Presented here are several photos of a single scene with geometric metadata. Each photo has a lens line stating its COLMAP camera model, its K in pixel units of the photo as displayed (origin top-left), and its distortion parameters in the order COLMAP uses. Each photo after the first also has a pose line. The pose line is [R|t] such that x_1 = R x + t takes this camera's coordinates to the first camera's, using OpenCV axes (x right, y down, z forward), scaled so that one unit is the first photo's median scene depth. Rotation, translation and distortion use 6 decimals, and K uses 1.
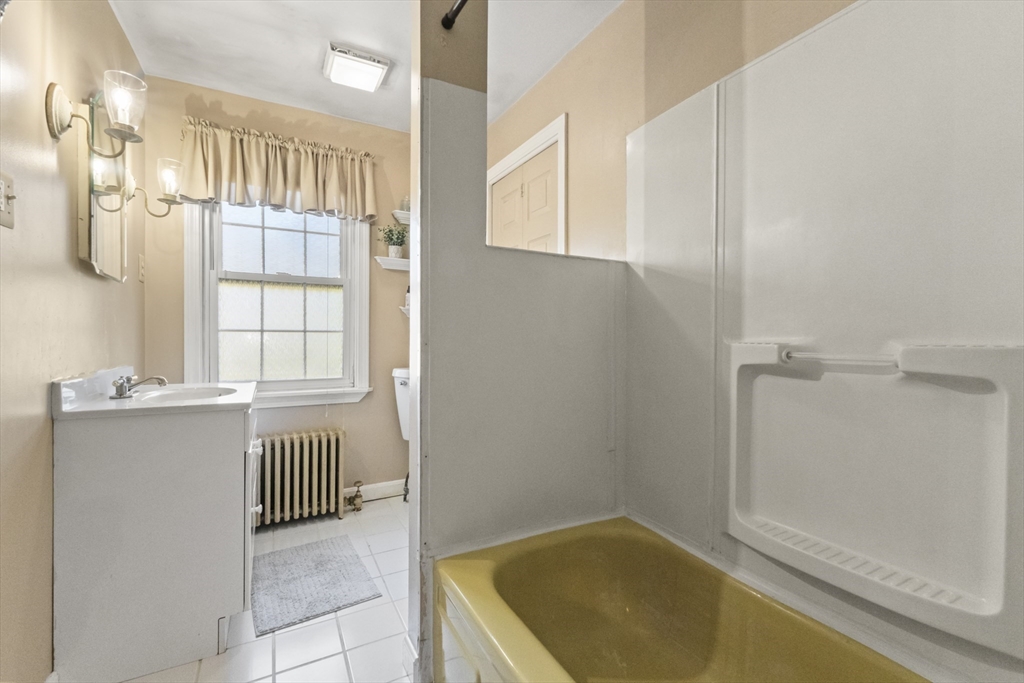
lens RADIAL K [[441.6, 0, 511.7], [0, 441.6, 338.5], [0, 0, 1]] dist [0.004444, 0.000251]
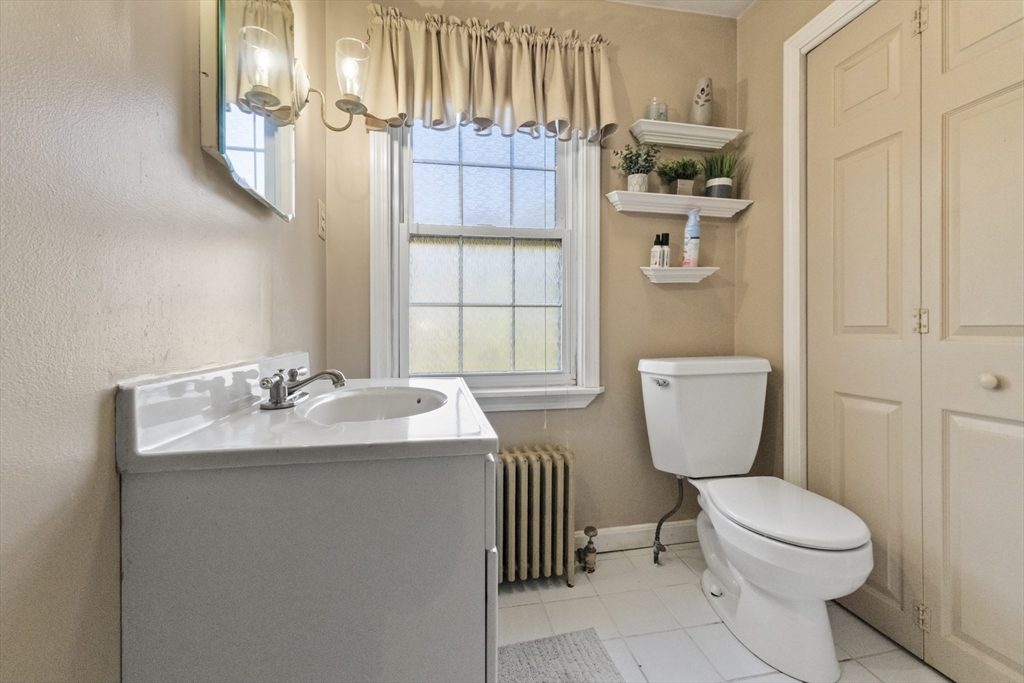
lens RADIAL K [[437.9, 0, 516.1], [0, 437.9, 321.6], [0, 0, 1]] dist [0.003168, -0.000273]
pose [[0.950026, -0.010703, -0.311986, -0.263716], [0.006967, 0.999890, -0.013088, 0.020697], [0.312092, 0.010261, 0.949997, 0.357884]]
